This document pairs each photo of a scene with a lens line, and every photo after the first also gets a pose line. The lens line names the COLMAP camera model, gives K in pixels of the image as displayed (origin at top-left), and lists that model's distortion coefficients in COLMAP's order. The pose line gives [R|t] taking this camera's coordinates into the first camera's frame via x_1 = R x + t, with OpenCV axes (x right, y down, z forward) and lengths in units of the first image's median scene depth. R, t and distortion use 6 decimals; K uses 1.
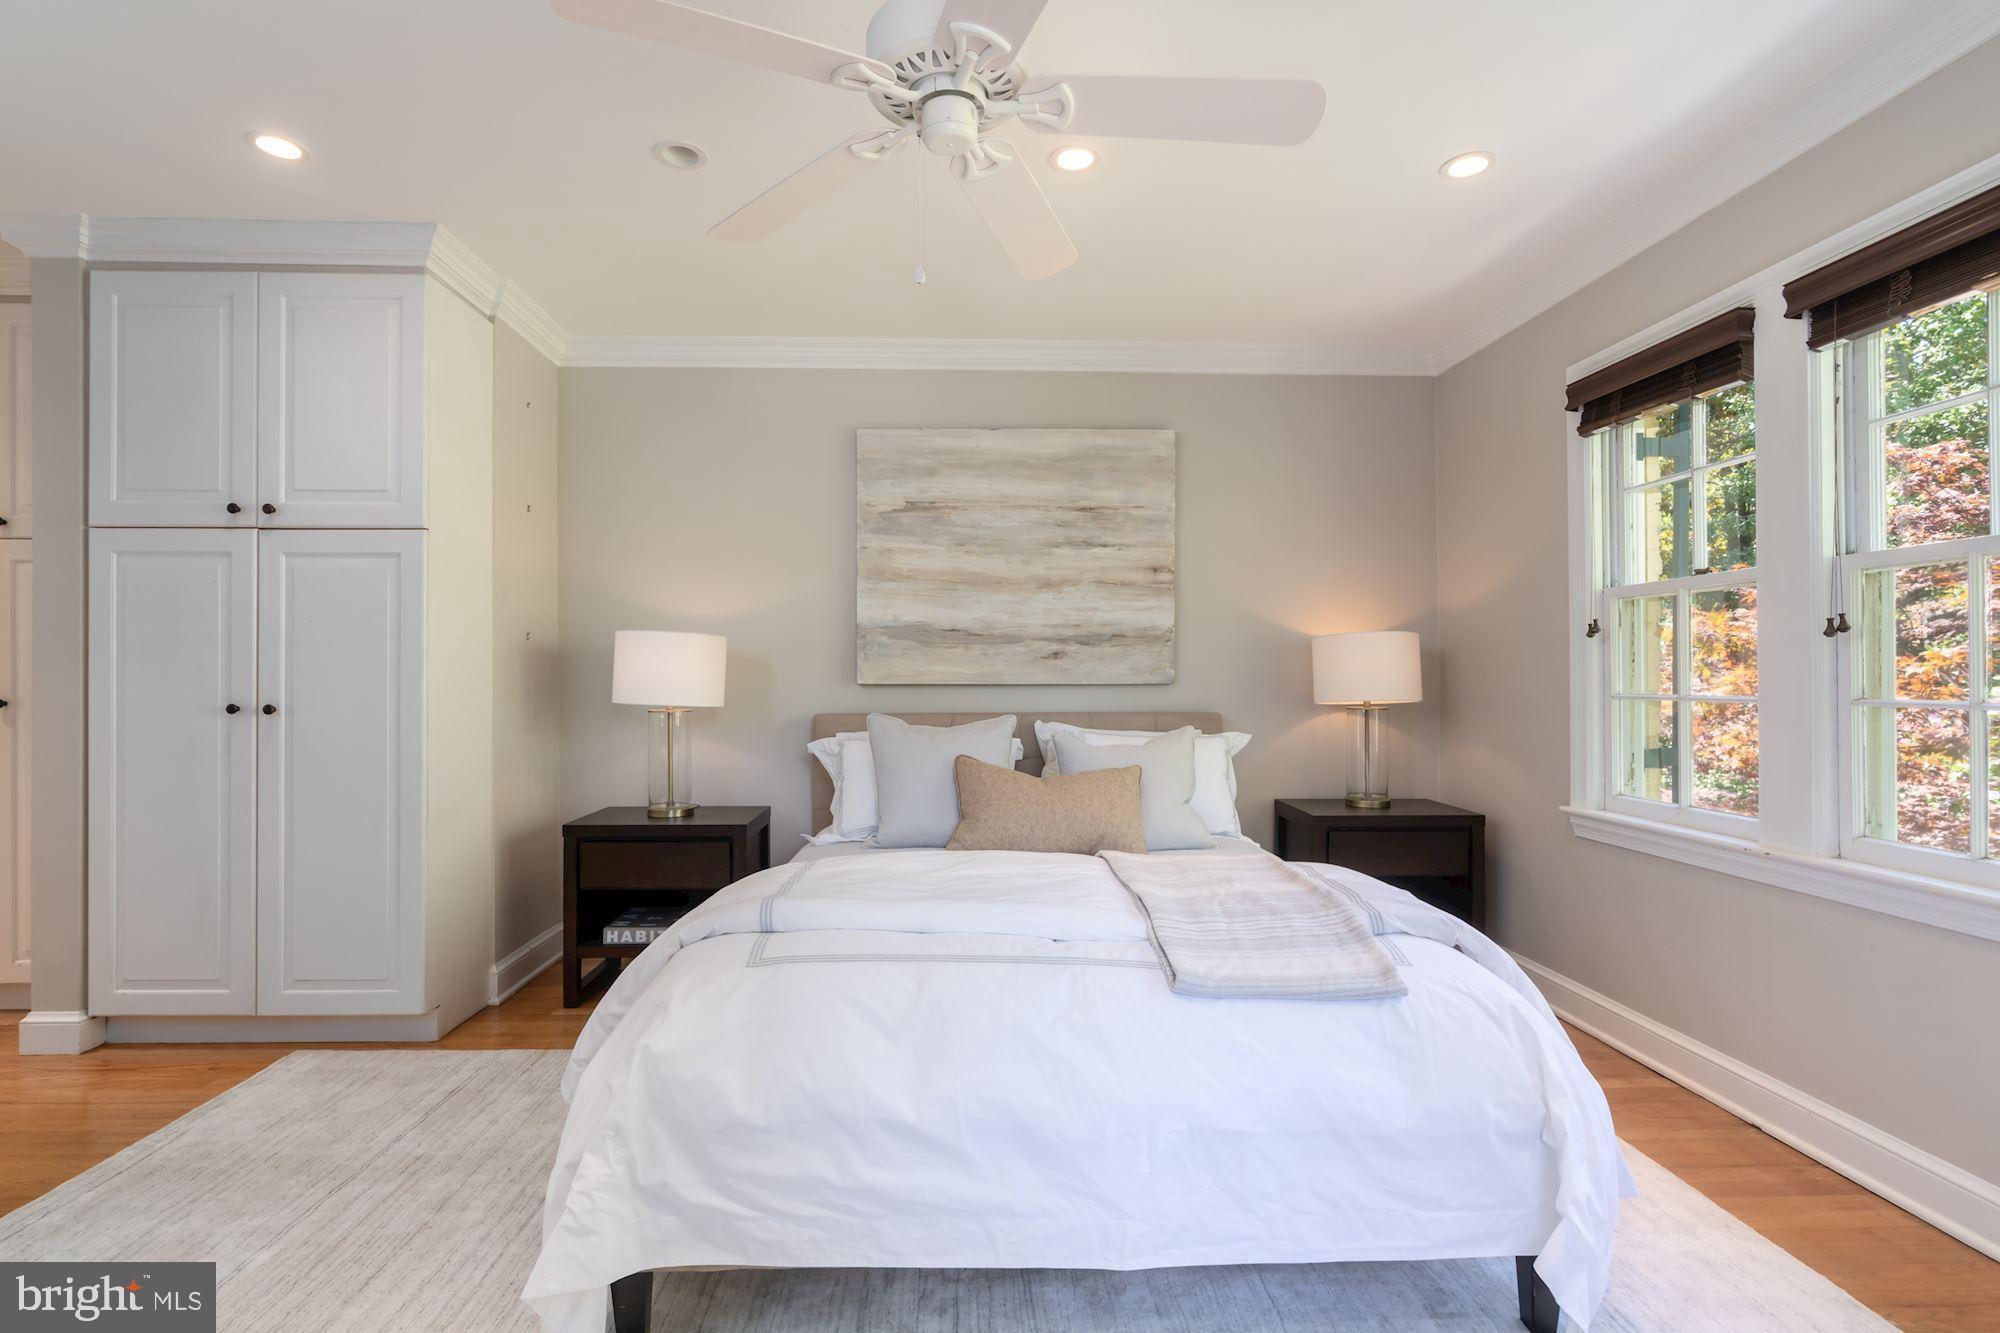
lens RADIAL K [[915.5, 0, 1002.5], [0, 915.5, 694.9], [0, 0, 1]] dist [-0.006150, 0.001586]
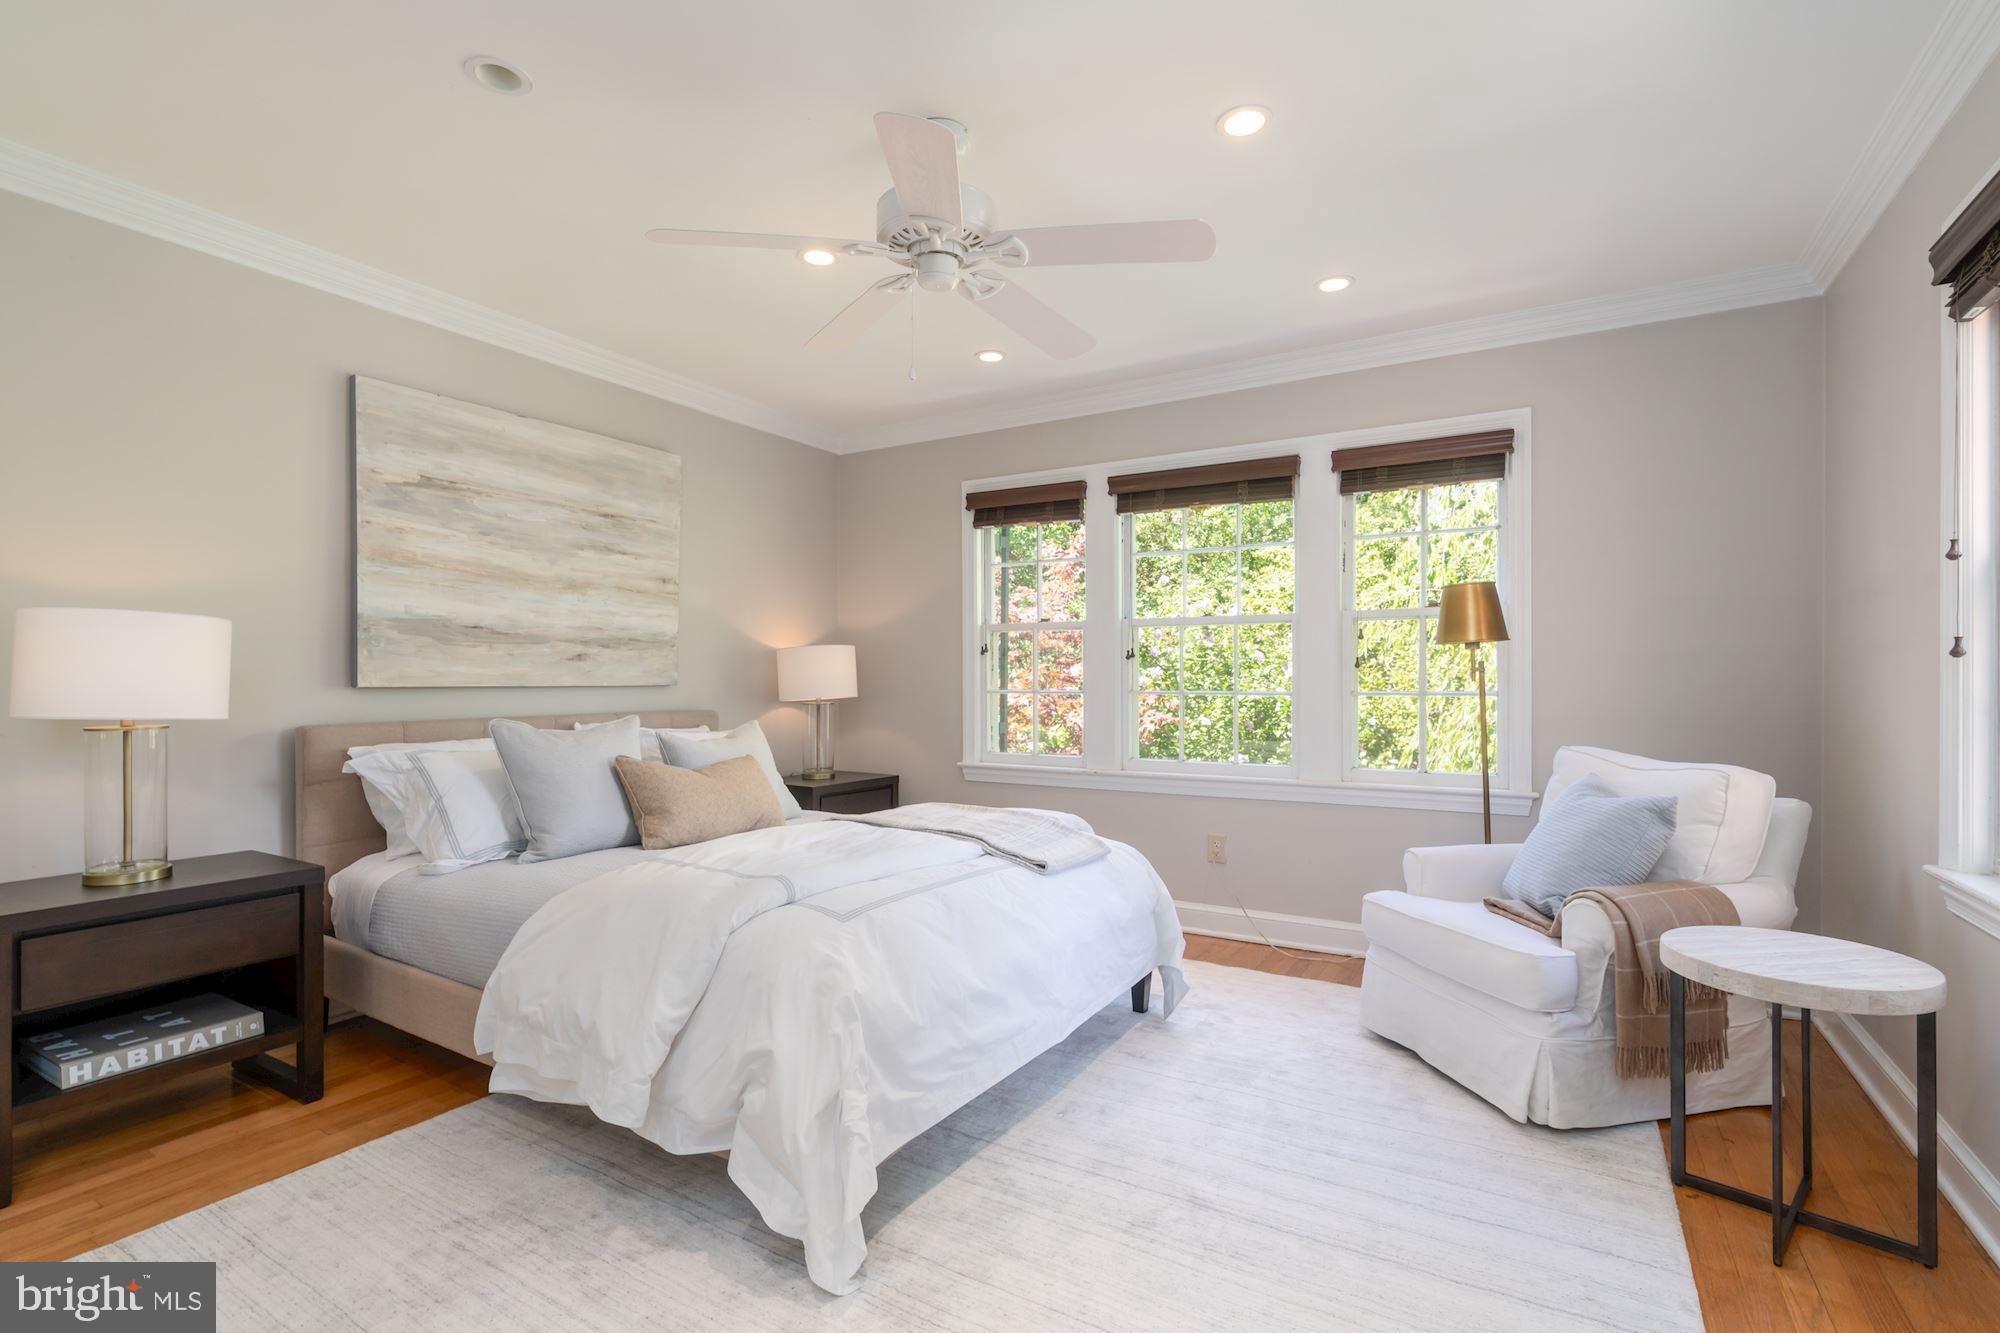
lens RADIAL K [[915.5, 0, 1005.5], [0, 915.5, 683.7], [0, 0, 1]] dist [-0.006150, 0.001586]
pose [[0.548881, -0.000378, 0.835900, -0.667853], [0.016070, 0.999820, -0.010100, 0.002776], [-0.835746, 0.018977, 0.548788, 0.093784]]
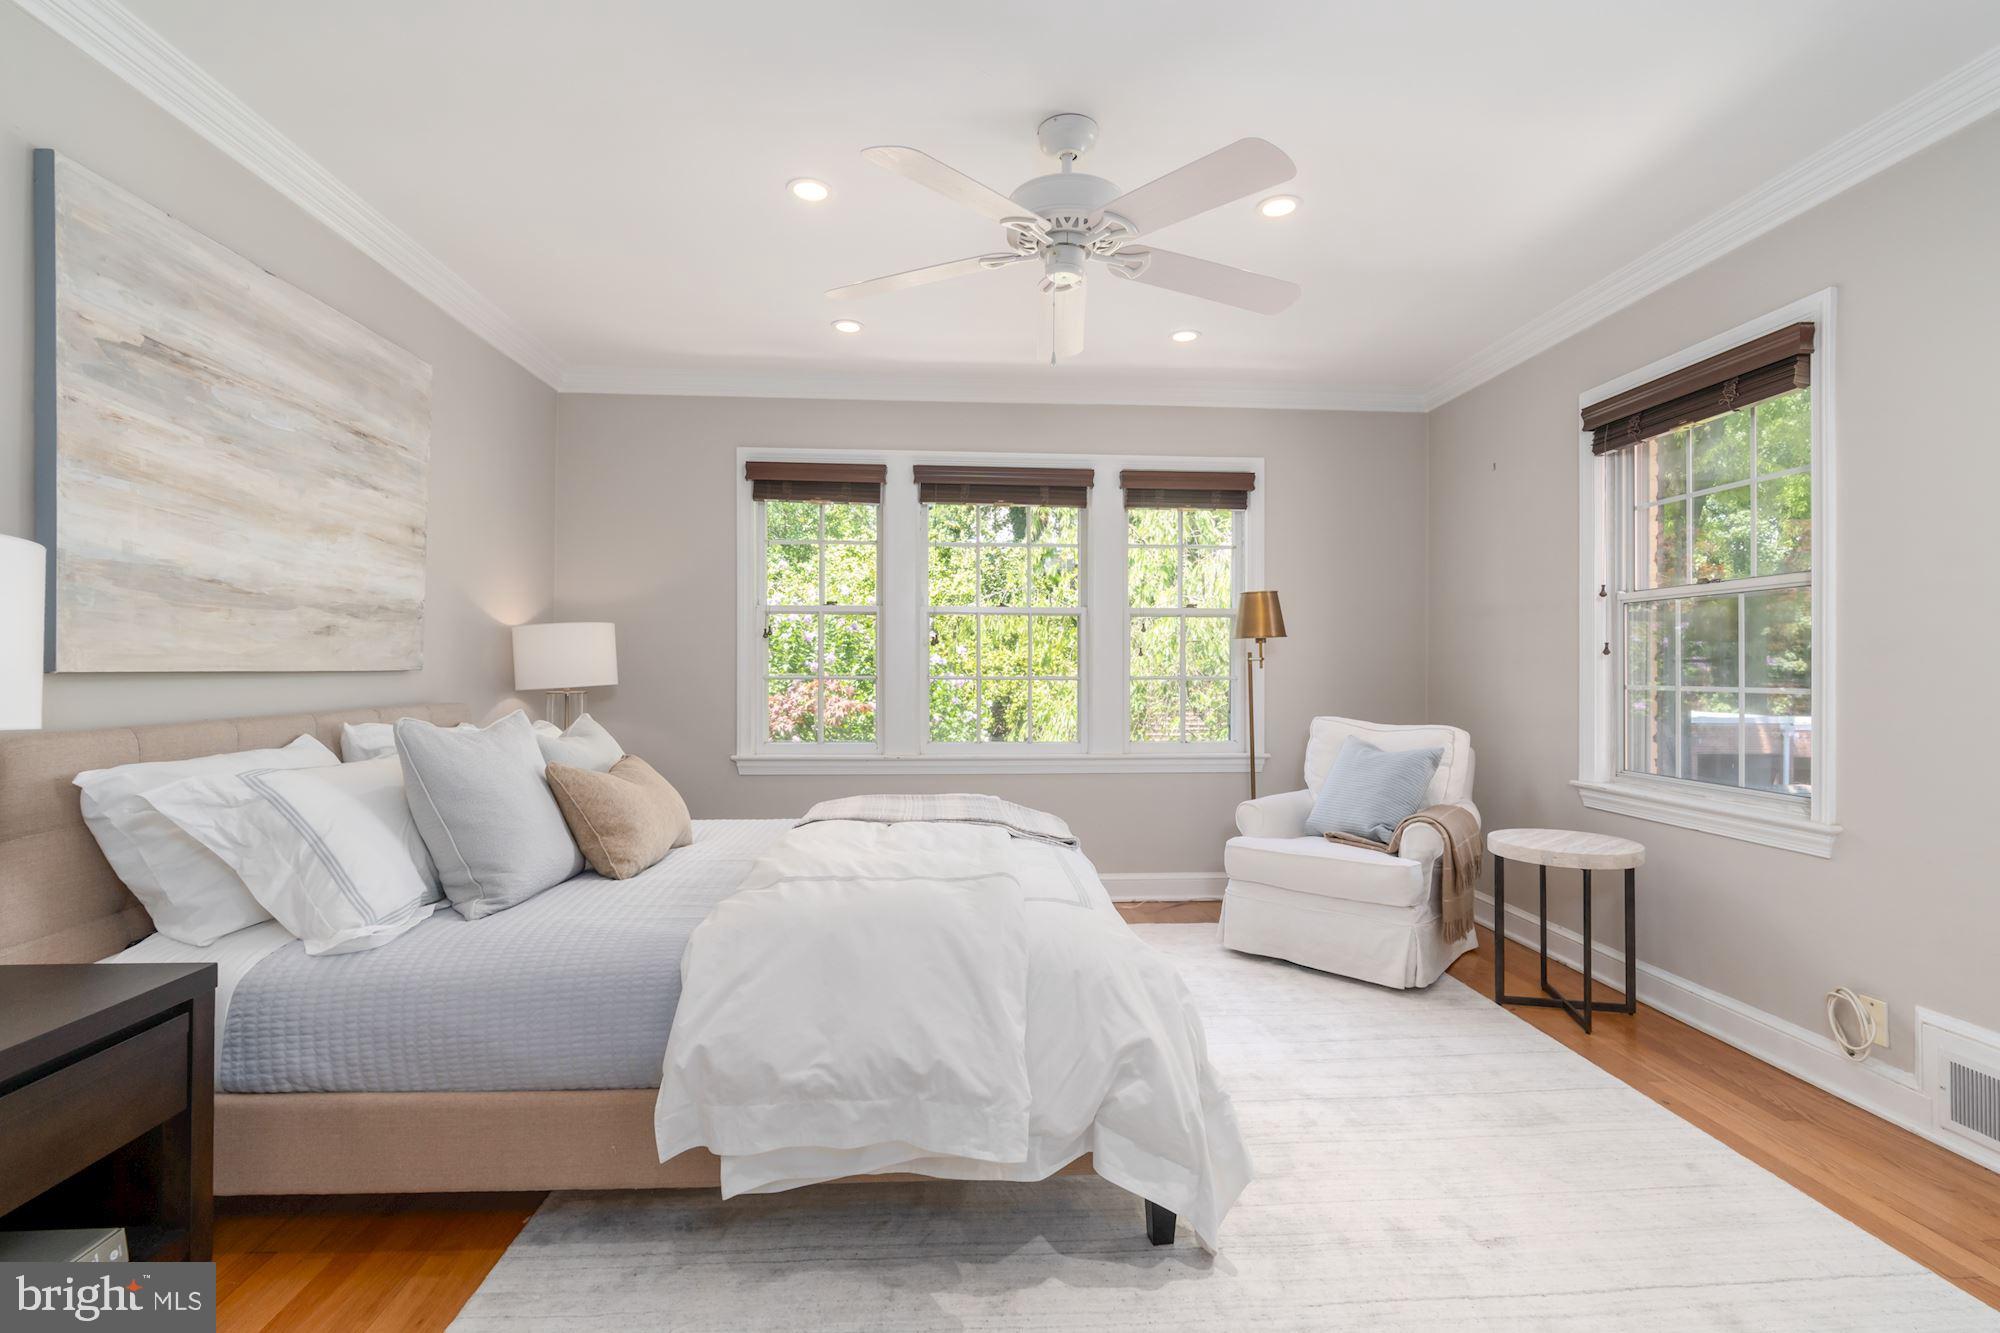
lens RADIAL K [[915.5, 0, 1004.4], [0, 915.5, 667.2], [0, 0, 1]] dist [-0.006150, 0.001586]
pose [[-0.023674, 0.003019, 0.999715, -0.840472], [0.016726, 0.999857, -0.002623, -0.006671], [-0.999580, 0.016660, -0.023721, 0.649644]]
